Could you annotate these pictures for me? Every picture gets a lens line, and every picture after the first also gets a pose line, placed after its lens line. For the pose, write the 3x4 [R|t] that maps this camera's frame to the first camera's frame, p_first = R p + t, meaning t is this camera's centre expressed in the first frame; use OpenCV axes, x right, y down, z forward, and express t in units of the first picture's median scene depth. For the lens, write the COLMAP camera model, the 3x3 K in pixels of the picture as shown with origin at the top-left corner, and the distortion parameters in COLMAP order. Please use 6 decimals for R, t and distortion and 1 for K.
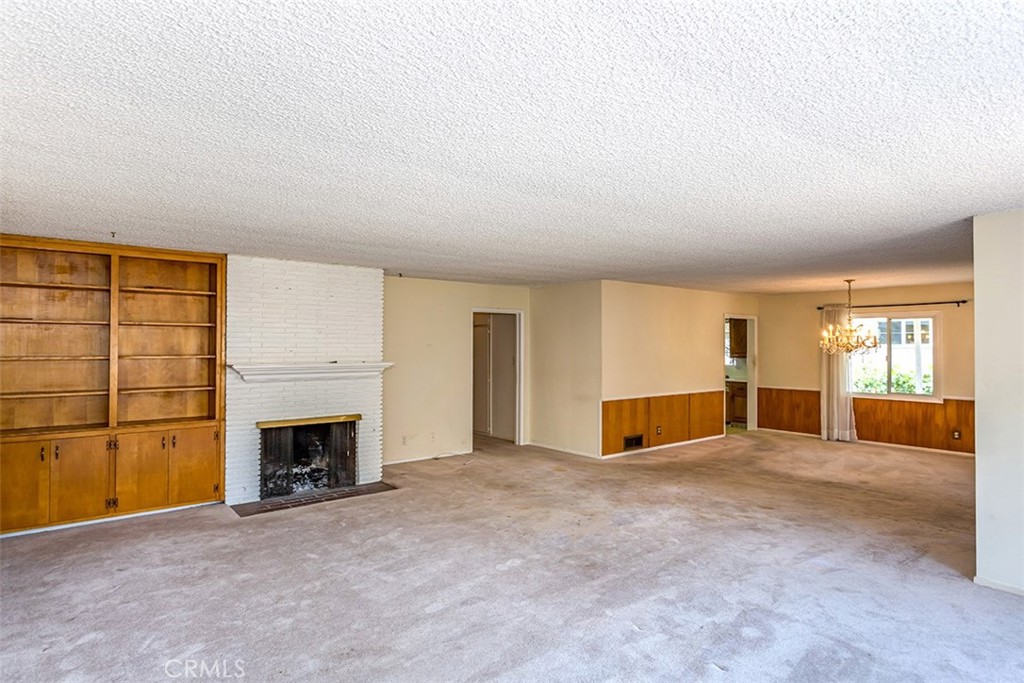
lens RADIAL K [[490.5, 0, 478.9], [0, 490.5, 343.9], [0, 0, 1]] dist [0.001267, 0.000262]
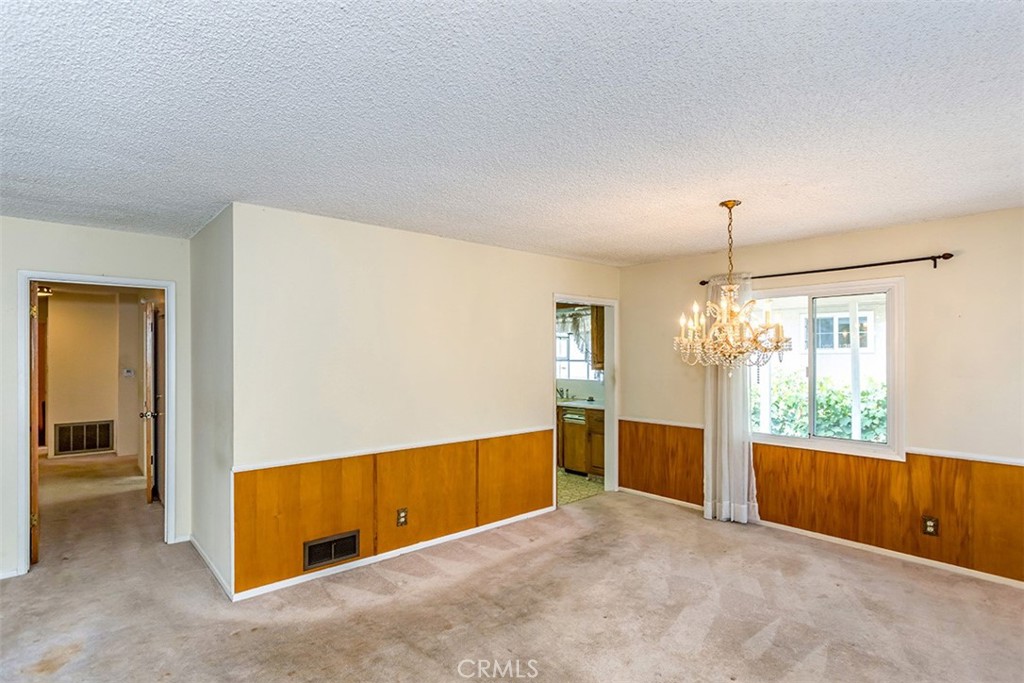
lens RADIAL K [[525.1, 0, 503.4], [0, 525.1, 355.4], [0, 0, 1]] dist [-0.000140, 0.001543]
pose [[0.989104, -0.002610, 0.147198, 0.399981], [0.001616, 0.999975, 0.006872, 0.006690], [-0.147213, -0.006559, 0.989083, 0.461484]]
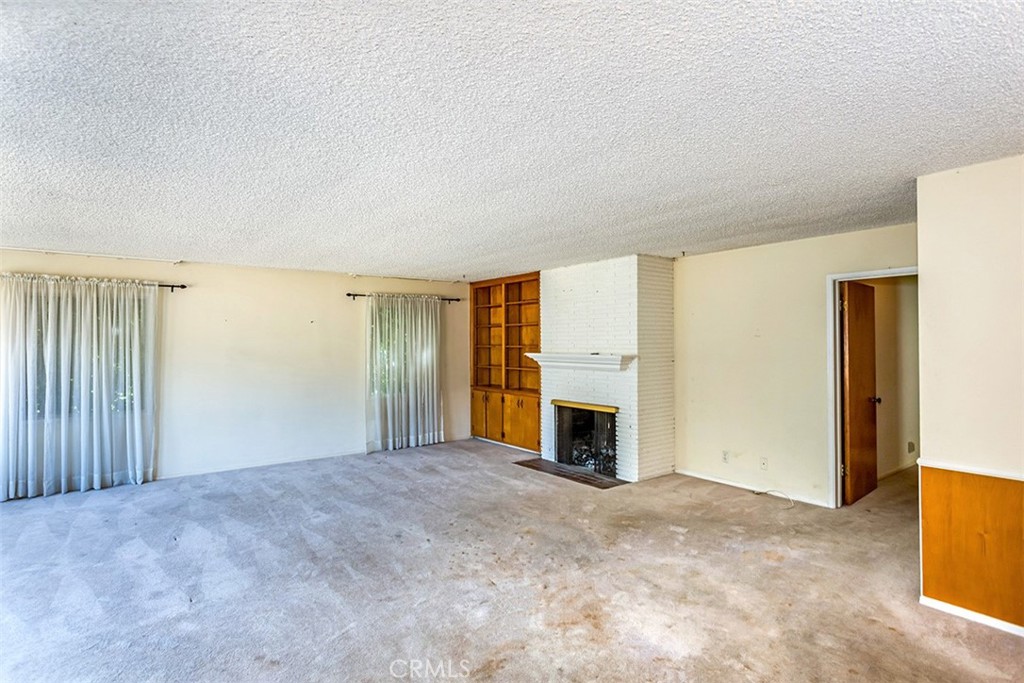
lens RADIAL K [[484.4, 0, 510.6], [0, 484.4, 337.0], [0, 0, 1]] dist [0.002783, 0.001308]
pose [[0.116615, -0.009099, -0.993136, 0.591965], [0.012288, 0.999895, -0.007718, 0.005775], [0.993101, -0.011303, 0.116714, 0.571126]]
